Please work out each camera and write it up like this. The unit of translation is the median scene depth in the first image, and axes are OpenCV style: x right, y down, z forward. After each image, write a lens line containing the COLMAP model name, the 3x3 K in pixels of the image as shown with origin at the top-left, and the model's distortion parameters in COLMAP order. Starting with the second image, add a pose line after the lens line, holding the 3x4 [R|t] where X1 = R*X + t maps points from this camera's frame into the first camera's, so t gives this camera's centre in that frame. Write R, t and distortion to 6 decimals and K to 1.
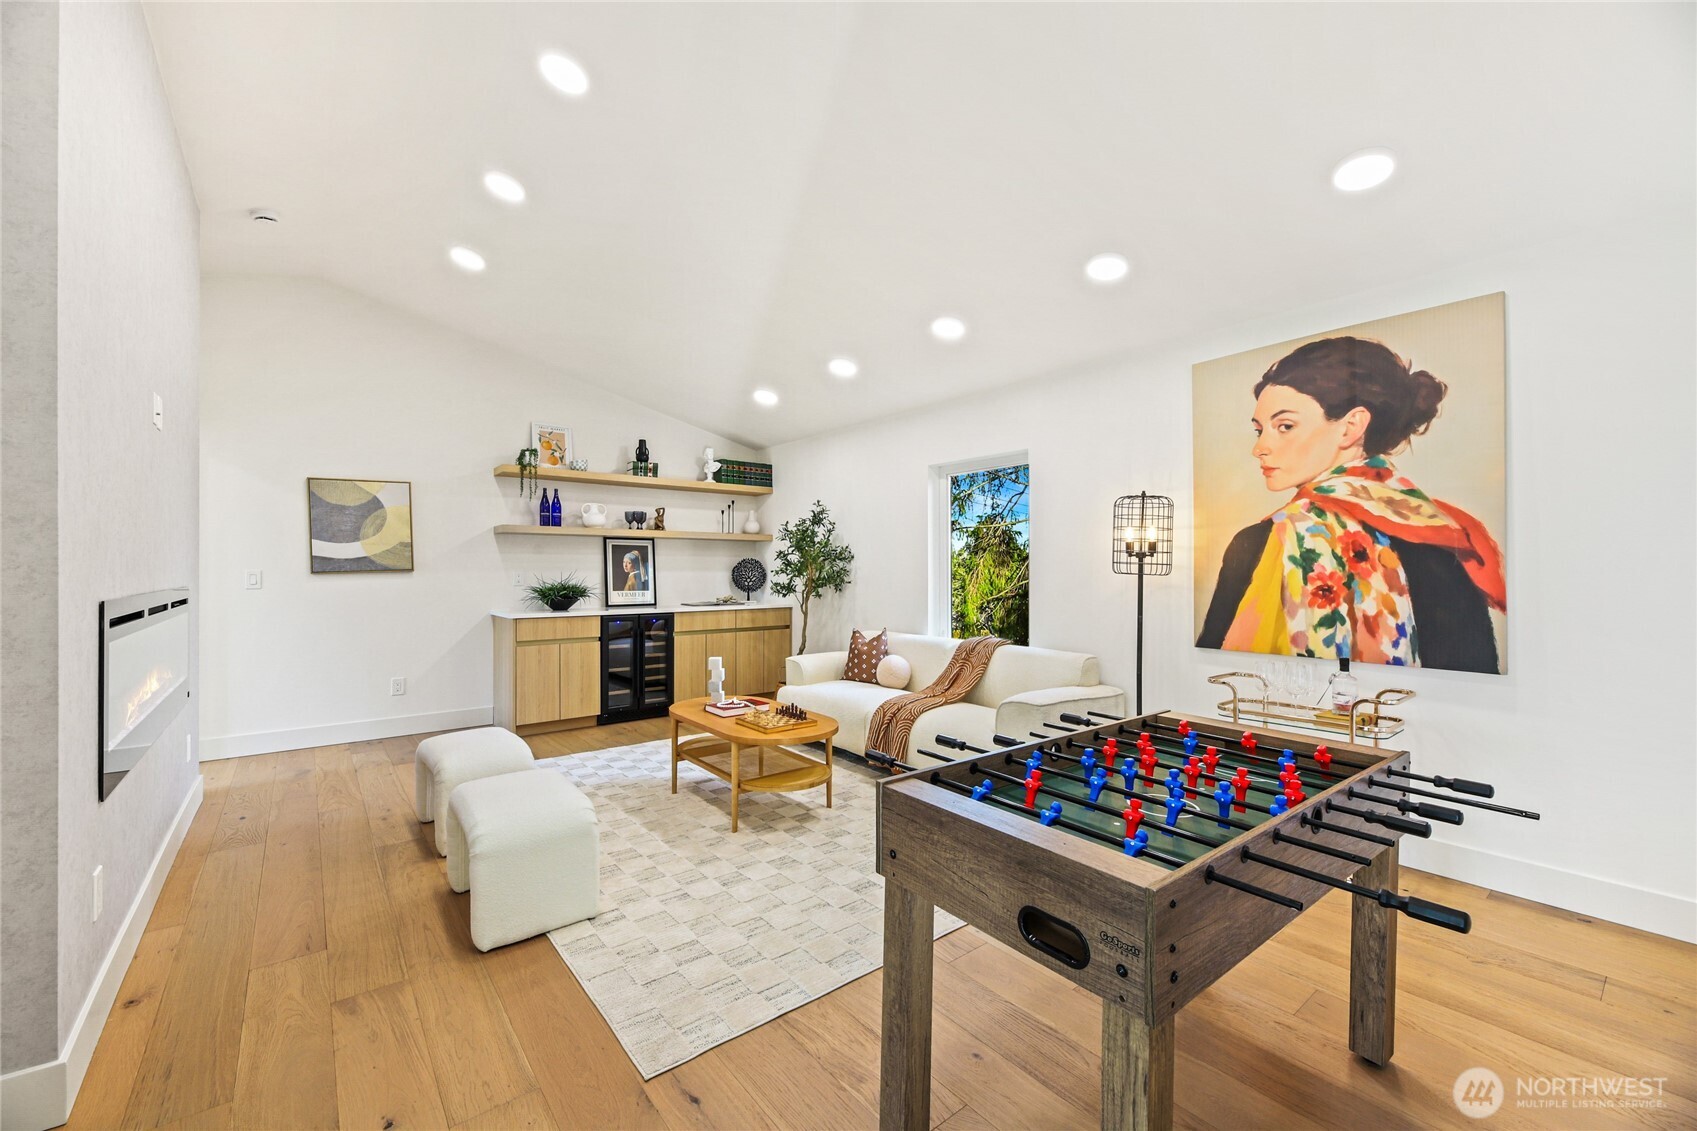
lens RADIAL K [[690.2, 0, 852.2], [0, 690.2, 567.5], [0, 0, 1]] dist [-0.004495, -0.000975]
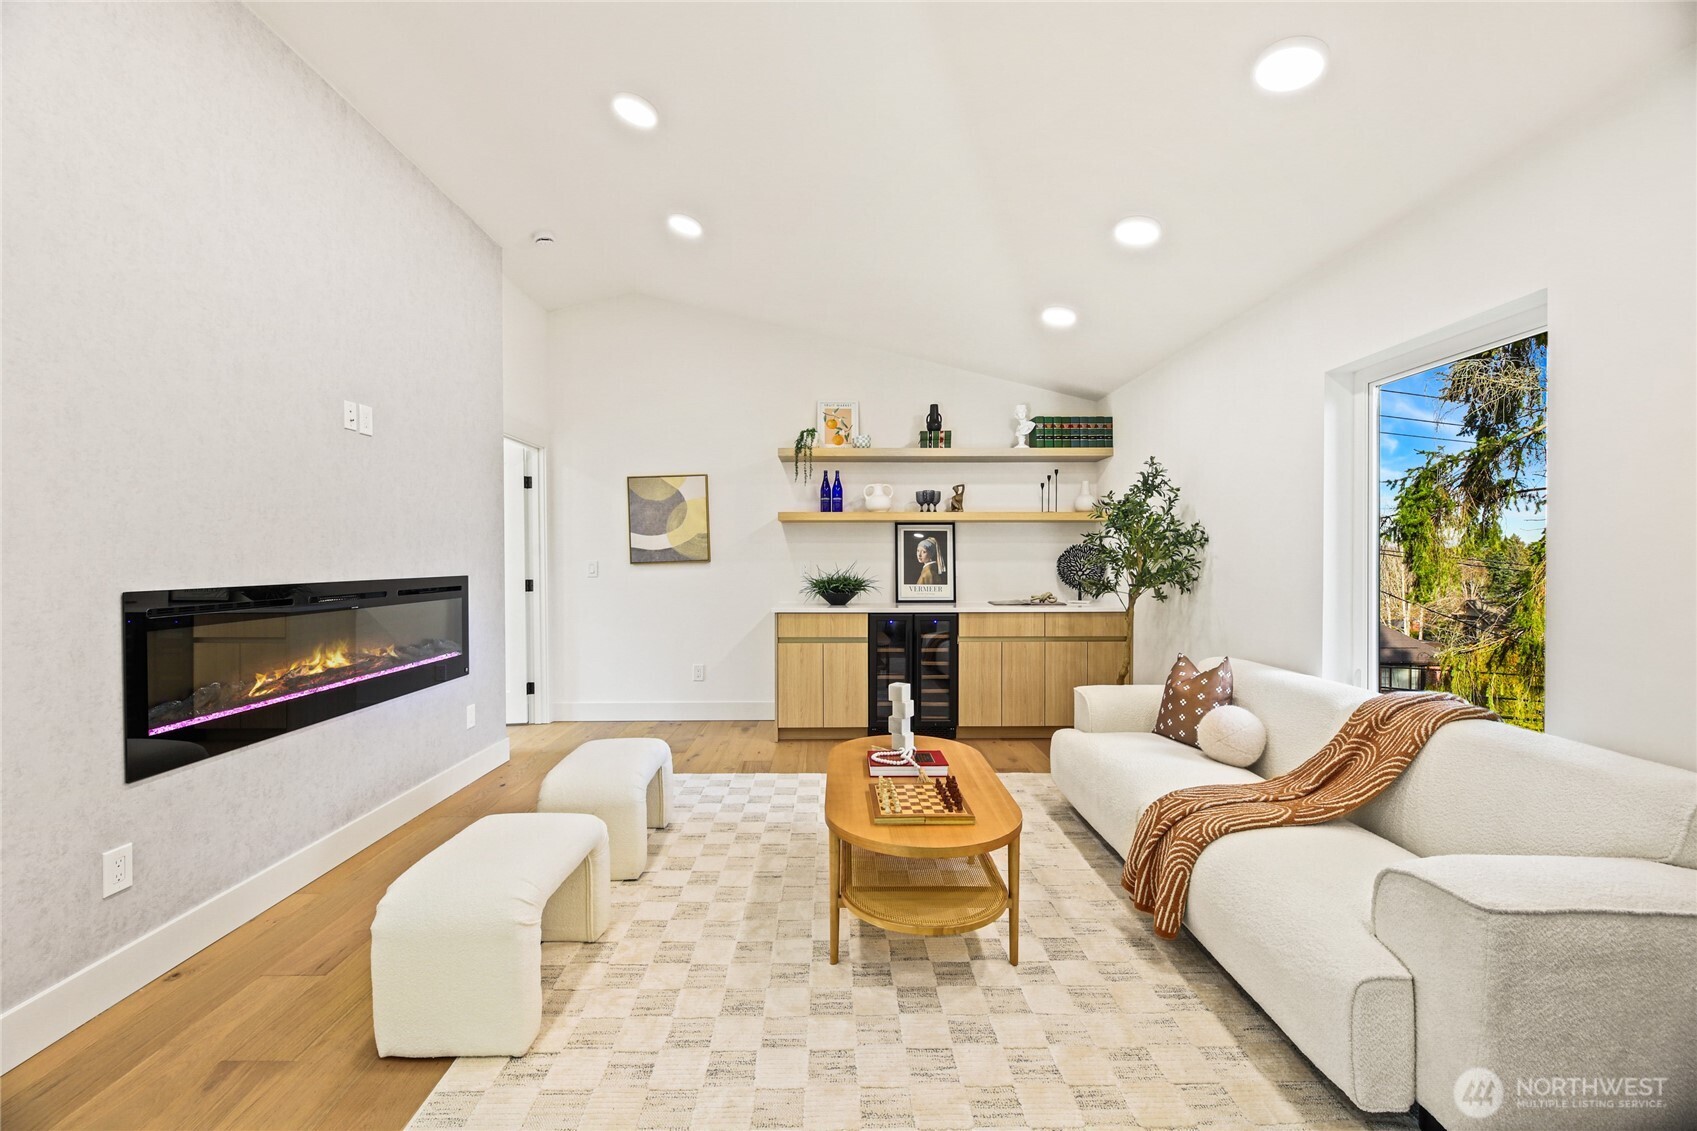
lens RADIAL K [[690.2, 0, 841.7], [0, 690.2, 567.7], [0, 0, 1]] dist [-0.004495, -0.000975]
pose [[0.783793, 0.005693, -0.620996, 0.140361], [0.003911, 0.999893, 0.014103, 0.000664], [0.621010, -0.013482, 0.783687, 0.295307]]
